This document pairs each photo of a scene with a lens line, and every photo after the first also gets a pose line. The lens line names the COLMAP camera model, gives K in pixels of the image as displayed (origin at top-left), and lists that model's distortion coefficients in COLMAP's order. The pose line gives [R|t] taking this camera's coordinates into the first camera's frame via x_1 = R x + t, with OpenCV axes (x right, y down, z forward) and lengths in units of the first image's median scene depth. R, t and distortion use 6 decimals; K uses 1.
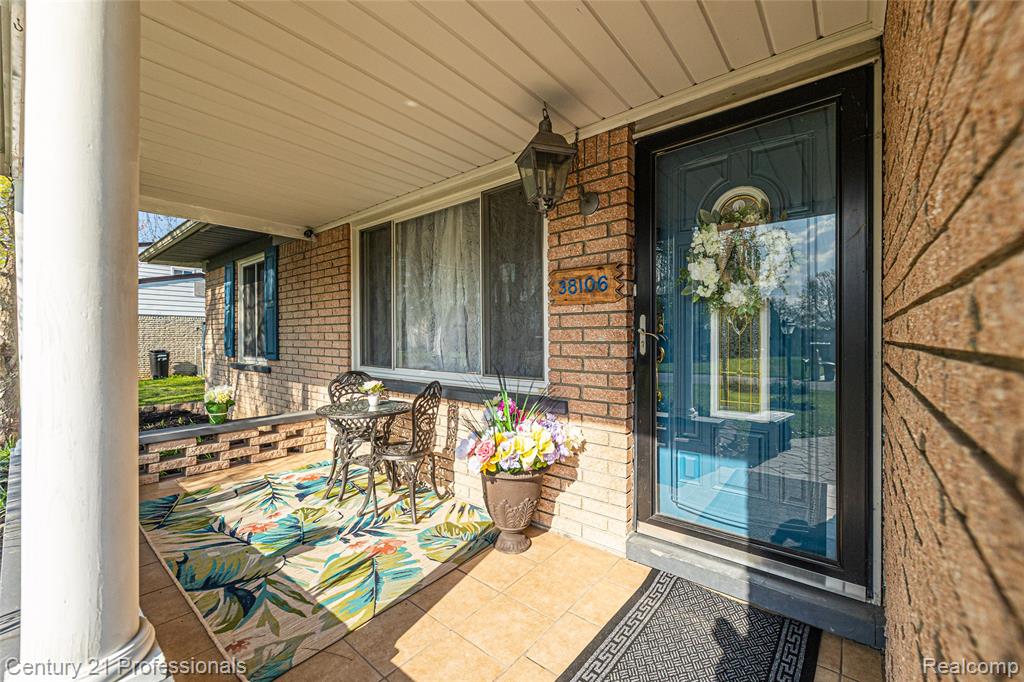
lens RADIAL K [[418.6, 0, 512.0], [0, 418.6, 341.0], [0, 0, 1]] dist [-0.000267, -0.000141]
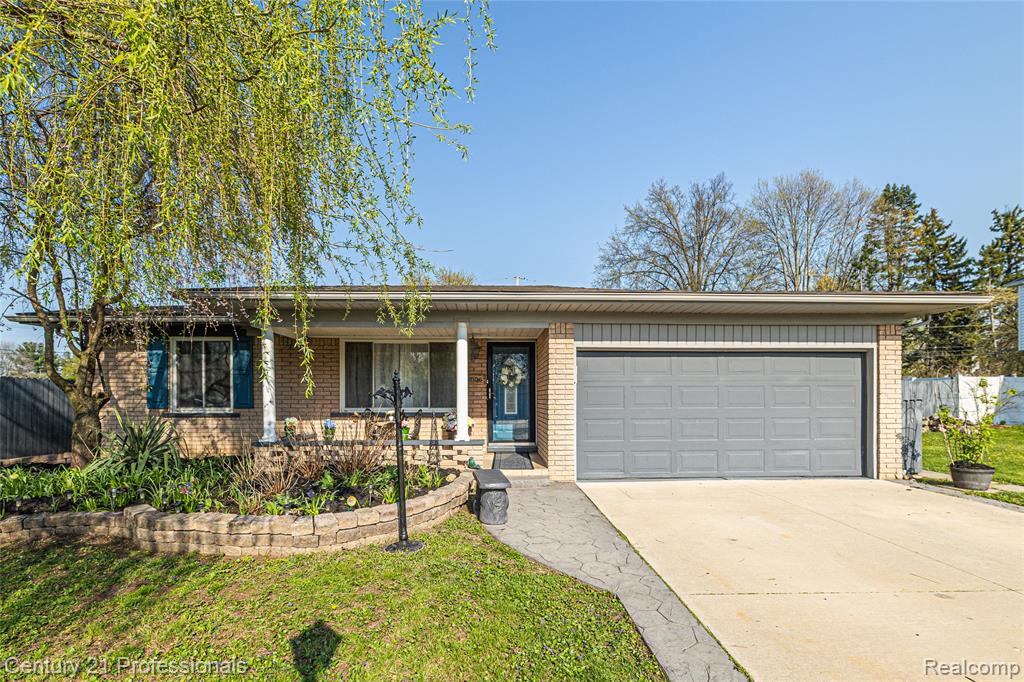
lens RADIAL K [[384.6, 0, 512.0], [0, 384.6, 341.0], [0, 0, 1]] dist [-0.000188, 0.000100]
pose [[0.734468, 0.087080, 0.673034, -1.942057], [0.005248, 0.990975, -0.133944, -0.018040], [-0.678623, 0.101909, 0.727382, -1.744798]]
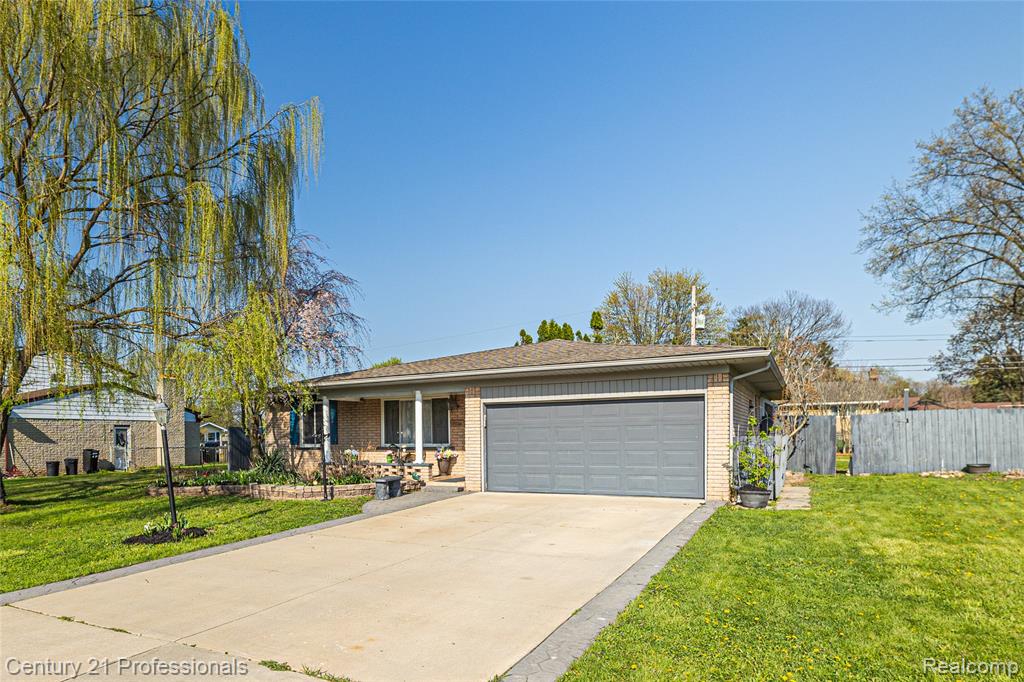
lens RADIAL K [[418.6, 0, 512.0], [0, 418.6, 341.0], [0, 0, 1]] dist [-0.000267, -0.000141]
pose [[0.936039, 0.055042, 0.347564, -1.112578], [0.020830, 0.977293, -0.210868, -0.027885], [-0.351278, 0.204621, 0.913638, -4.398636]]
